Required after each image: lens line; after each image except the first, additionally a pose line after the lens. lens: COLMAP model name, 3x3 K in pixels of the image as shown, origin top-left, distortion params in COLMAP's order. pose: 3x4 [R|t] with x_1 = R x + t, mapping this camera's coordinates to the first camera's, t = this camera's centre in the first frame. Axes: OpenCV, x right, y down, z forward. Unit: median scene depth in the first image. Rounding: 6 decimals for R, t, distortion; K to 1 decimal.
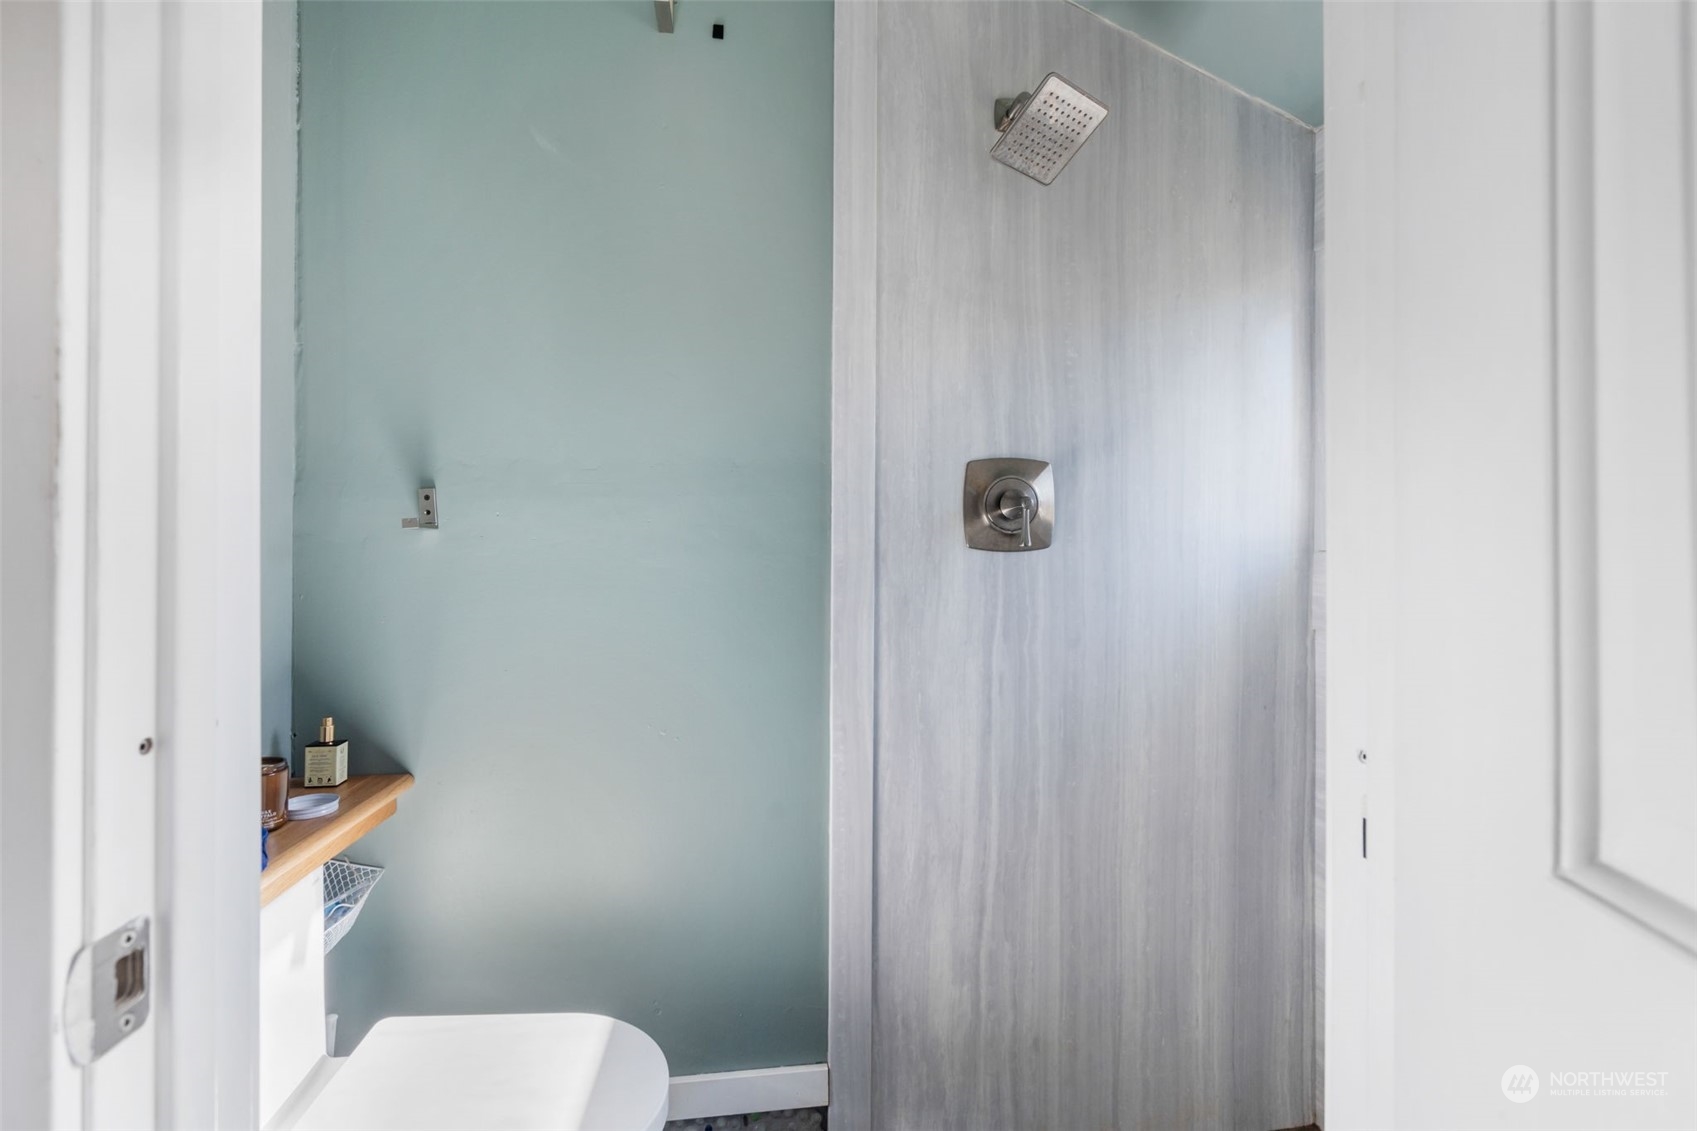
lens RADIAL K [[772.4, 0, 848.8], [0, 772.4, 559.0], [0, 0, 1]] dist [-0.002426, 0.000095]
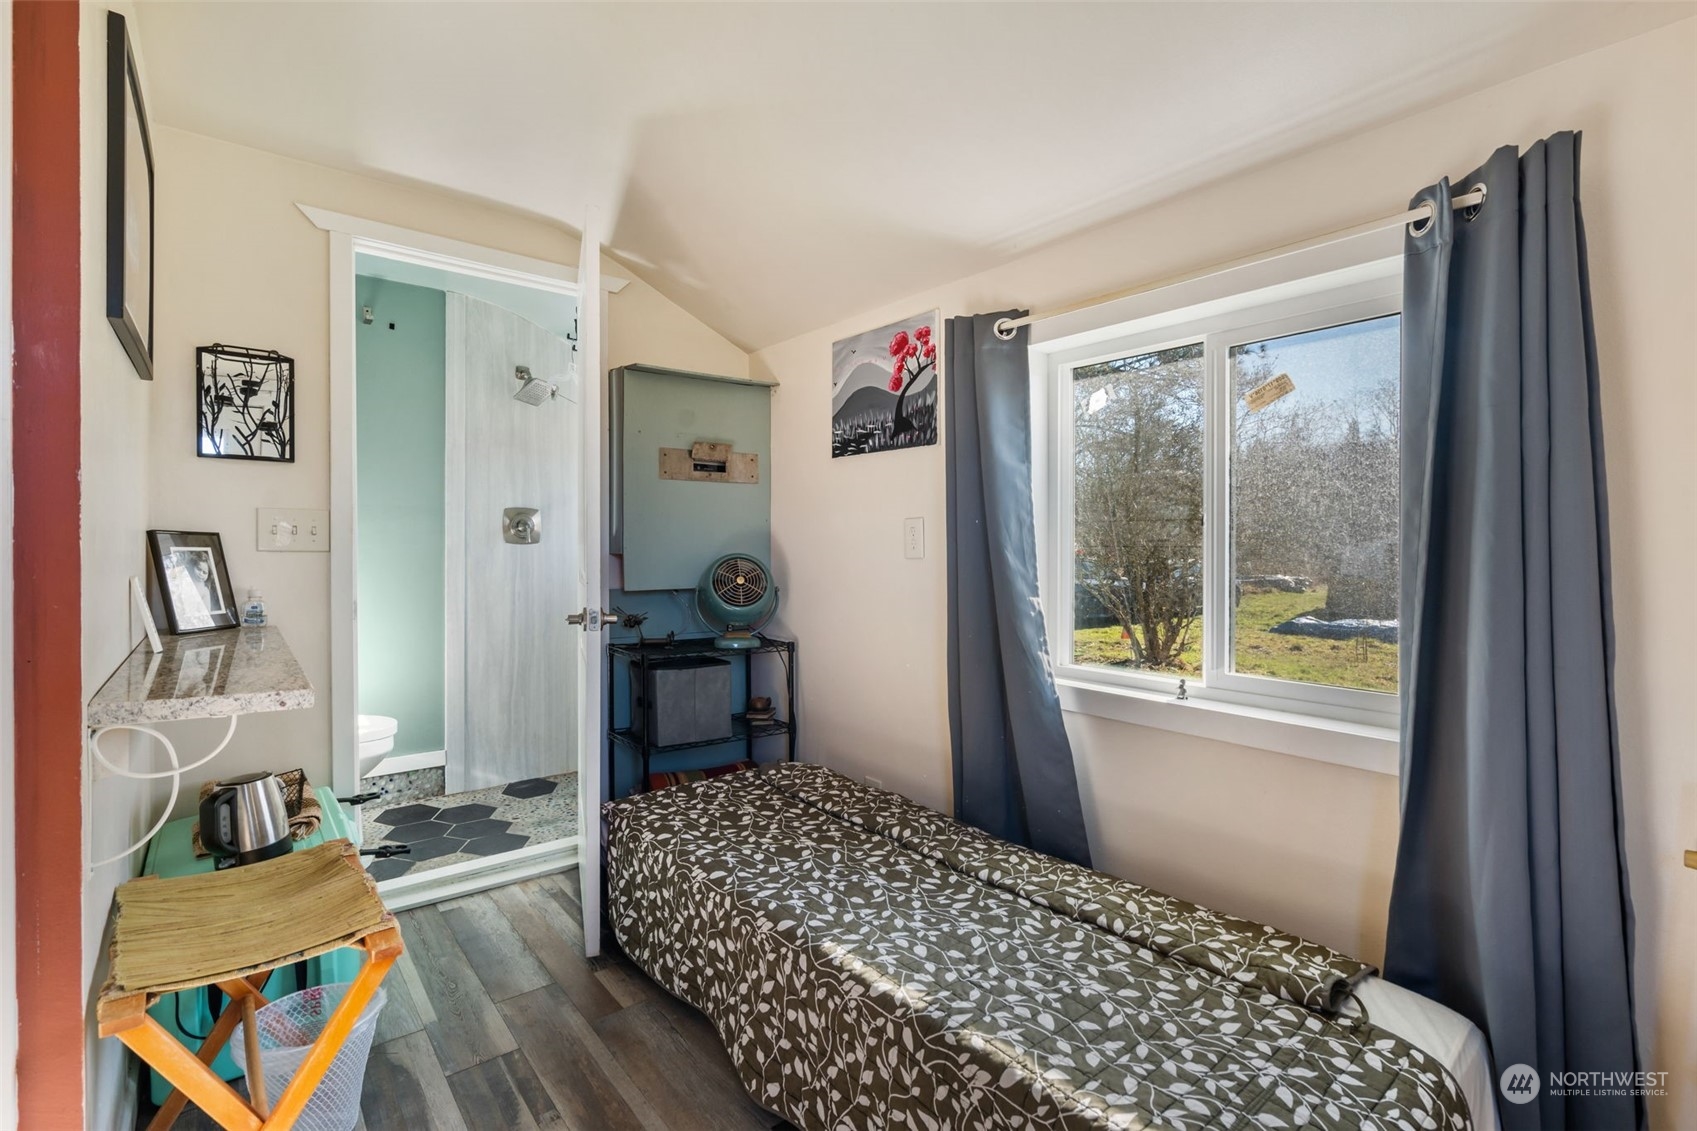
lens RADIAL K [[772.4, 0, 850.2], [0, 772.4, 560.9], [0, 0, 1]] dist [-0.002426, 0.000095]
pose [[0.840316, -0.004987, 0.542073, -0.269398], [0.001349, 0.999974, 0.007109, 0.030441], [-0.542094, -0.005243, 0.840301, -1.756246]]
